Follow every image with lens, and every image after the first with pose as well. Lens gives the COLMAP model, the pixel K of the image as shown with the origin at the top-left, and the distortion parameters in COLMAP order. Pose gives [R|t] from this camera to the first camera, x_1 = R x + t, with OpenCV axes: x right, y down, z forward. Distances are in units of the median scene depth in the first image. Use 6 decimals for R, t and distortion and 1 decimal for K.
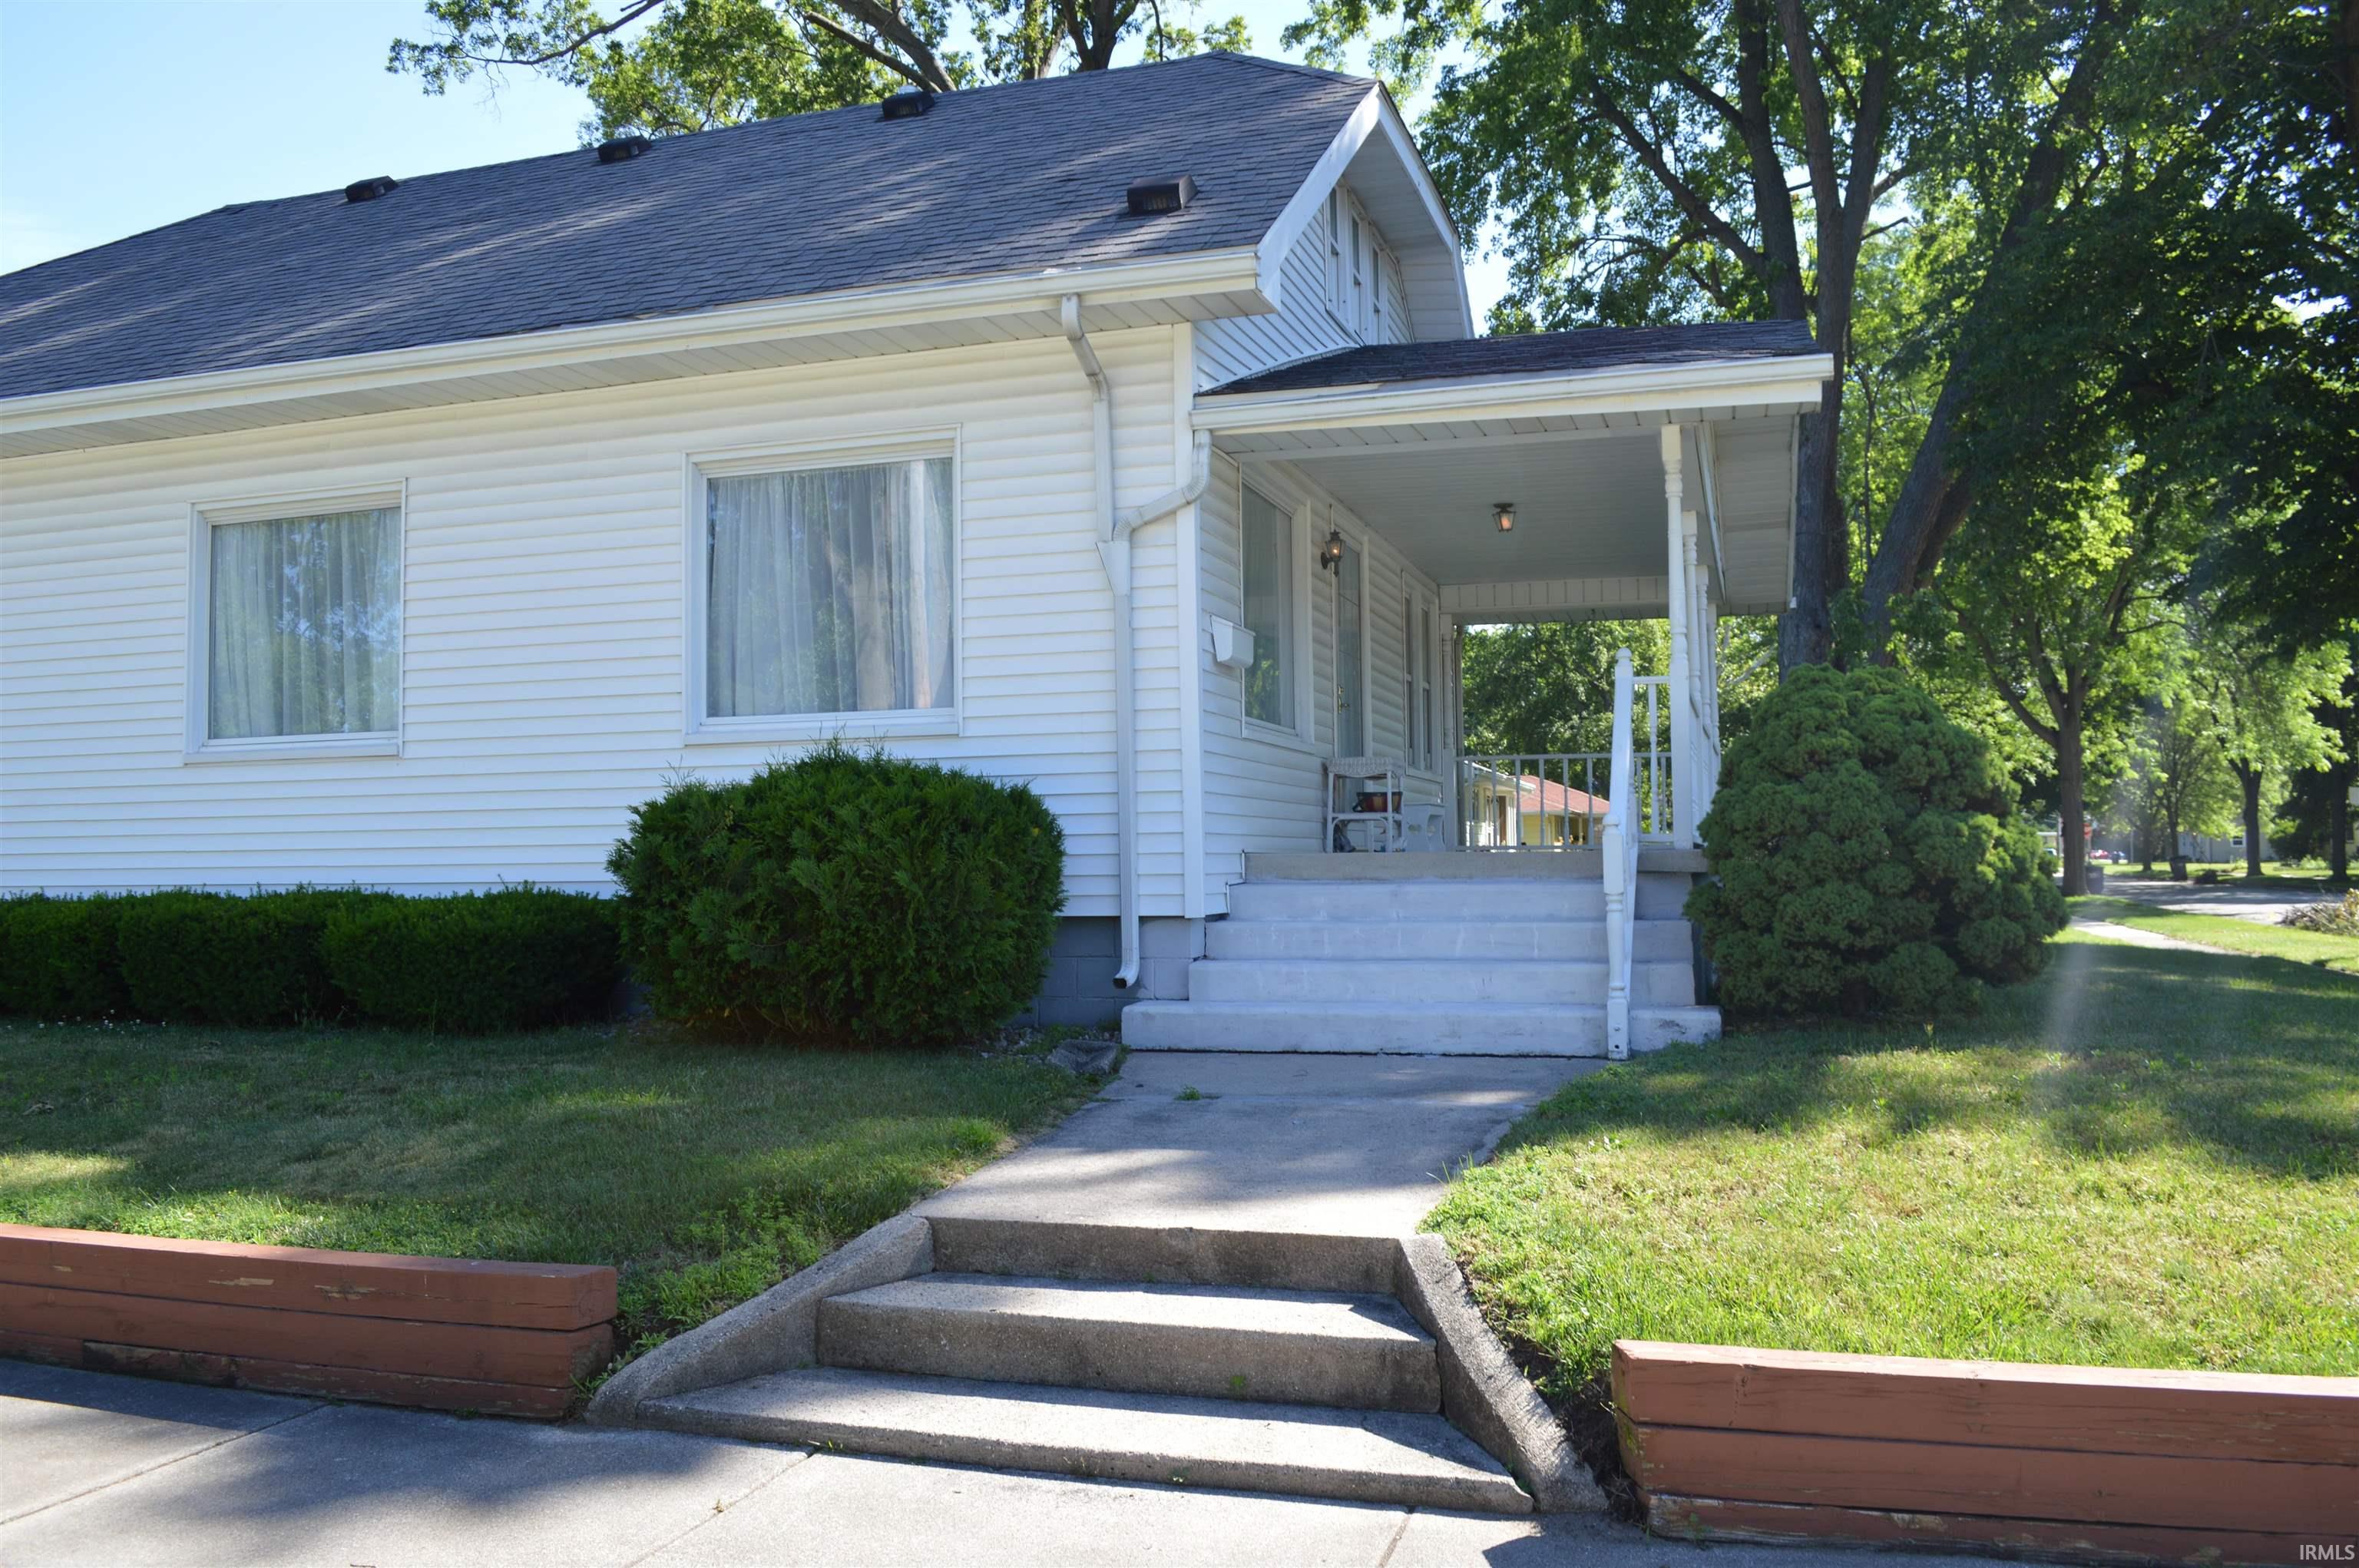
lens RADIAL K [[1878.7, 0, 1179.5], [0, 1878.7, 784.0], [0, 0, 1]] dist [0.003180, 0.002626]
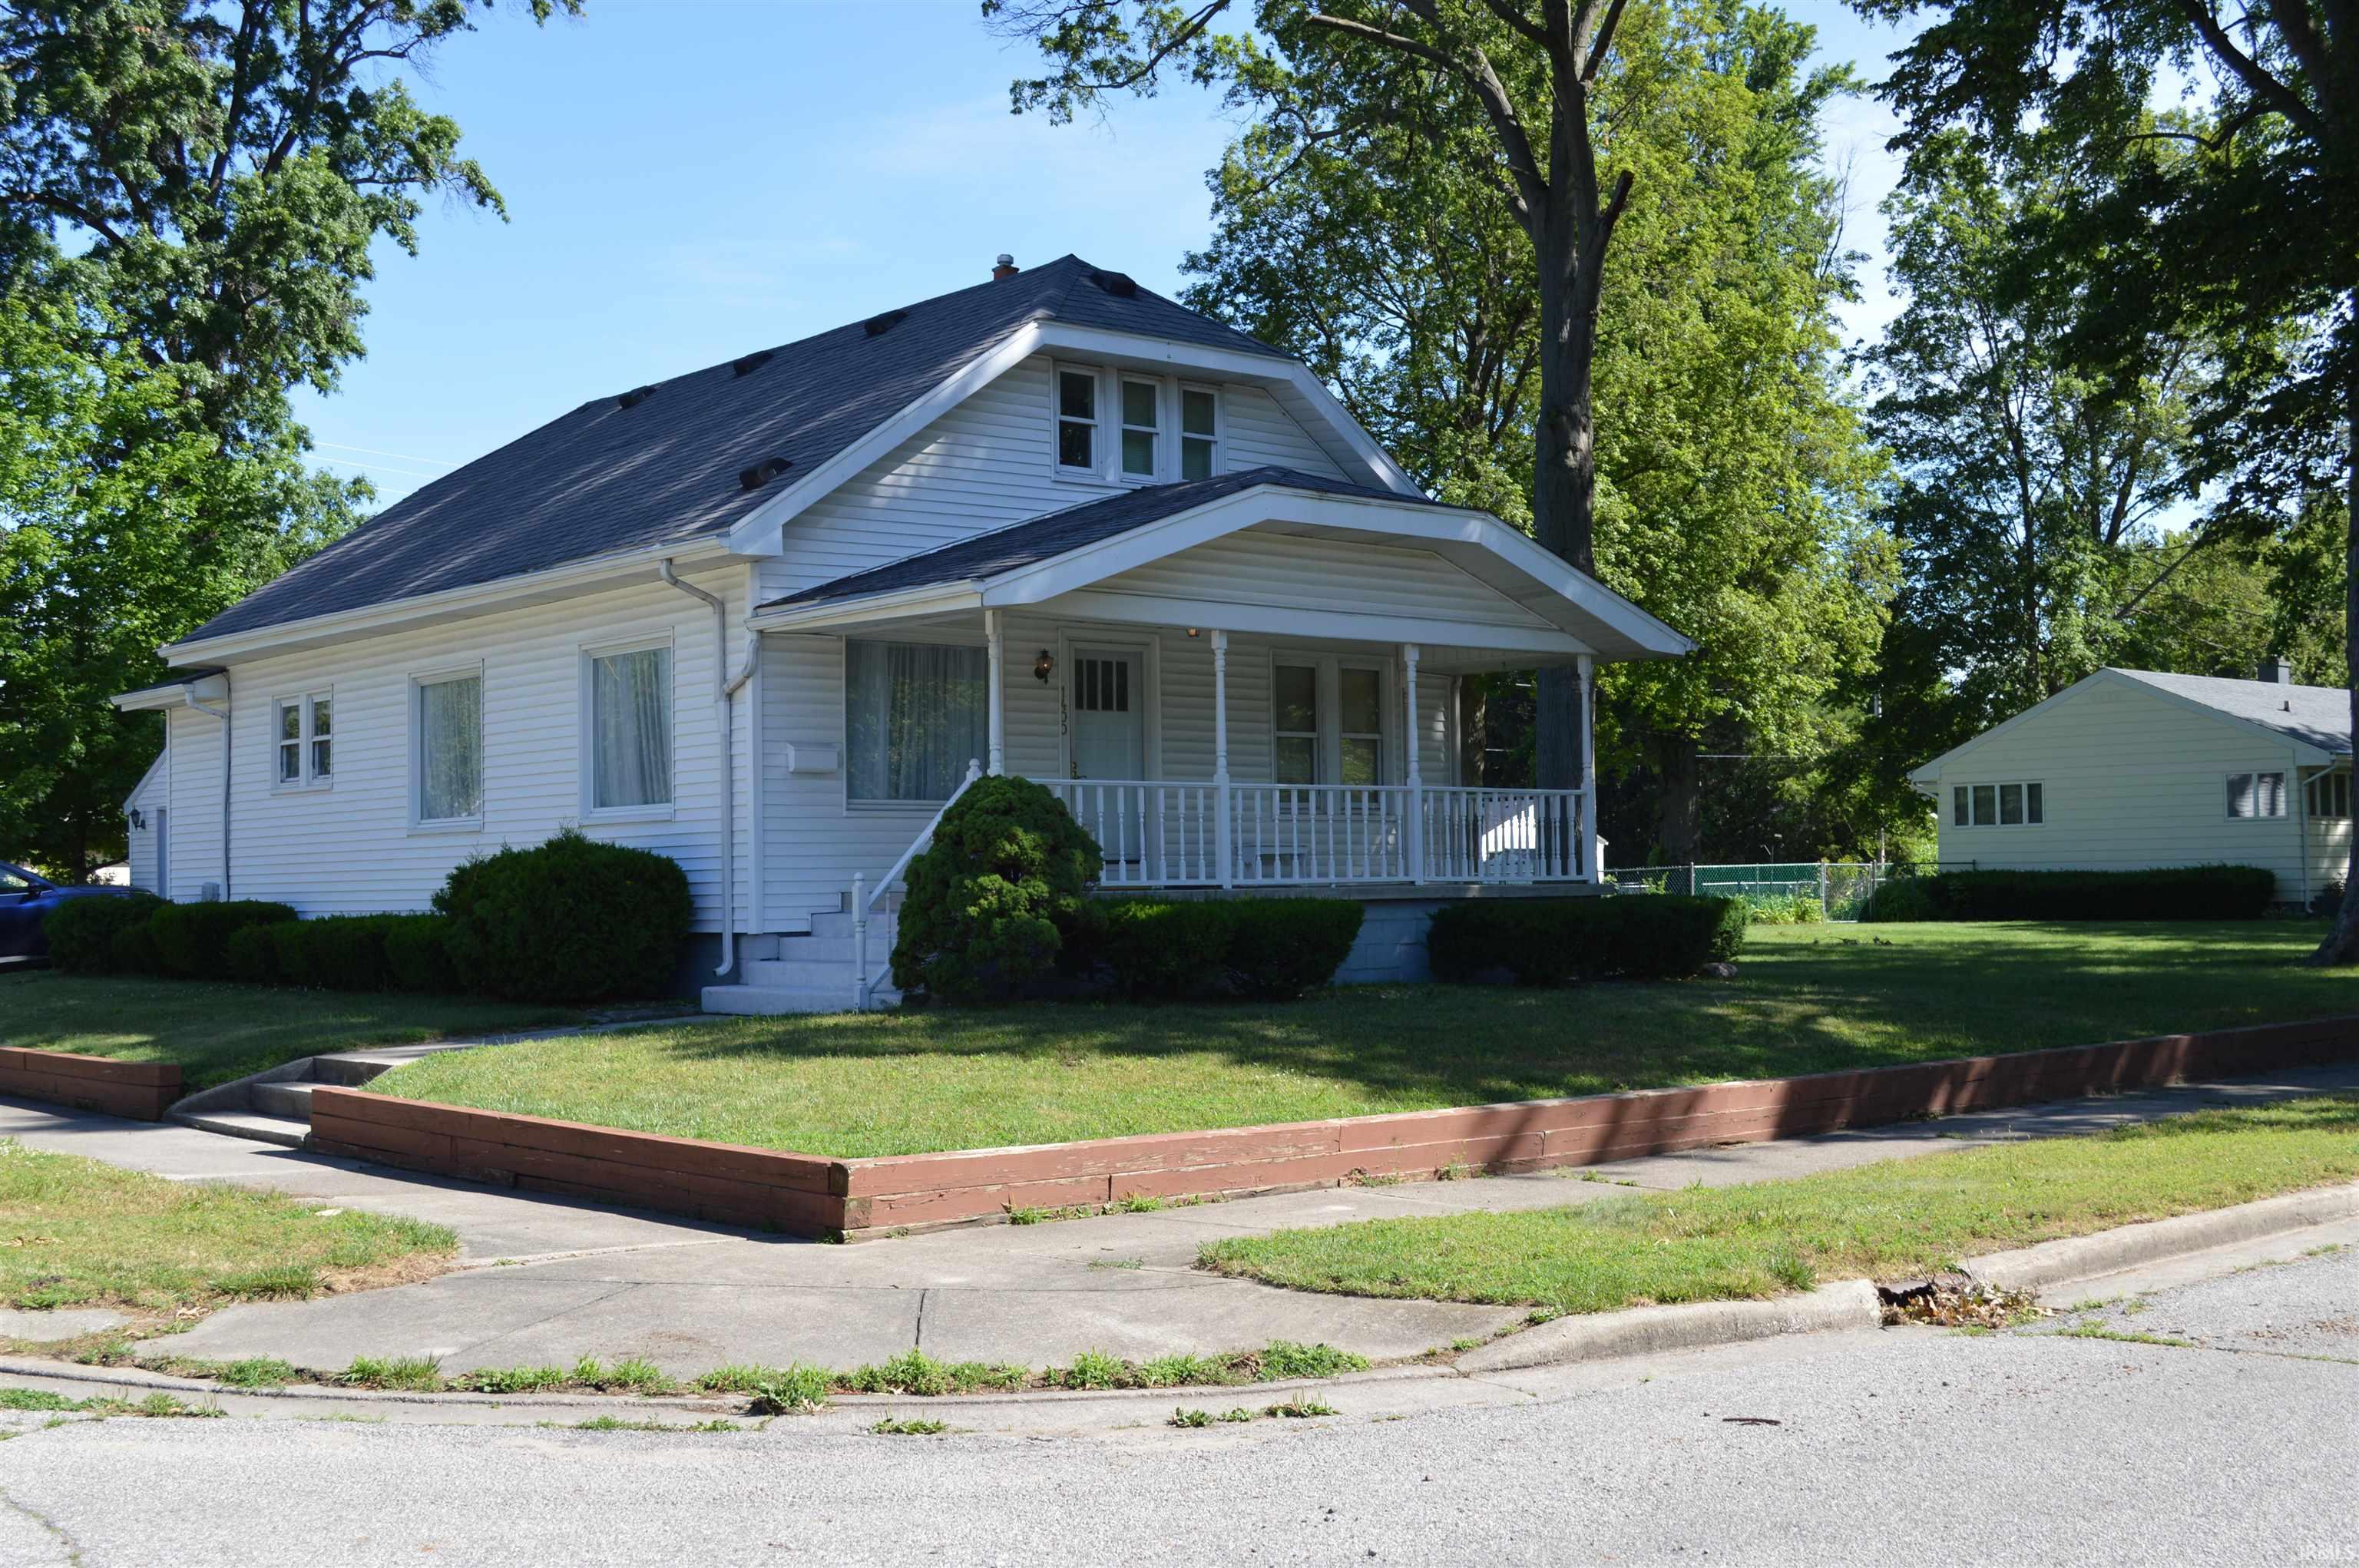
lens RADIAL K [[2670.9, 0, 1179.5], [0, 2670.9, 784.0], [0, 0, 1]] dist [-0.006737, -0.012060]
pose [[0.853815, -0.017052, -0.520297, 1.438049], [0.023847, 0.999695, 0.006369, -0.060568], [0.520030, -0.017845, 0.853961, -0.729401]]
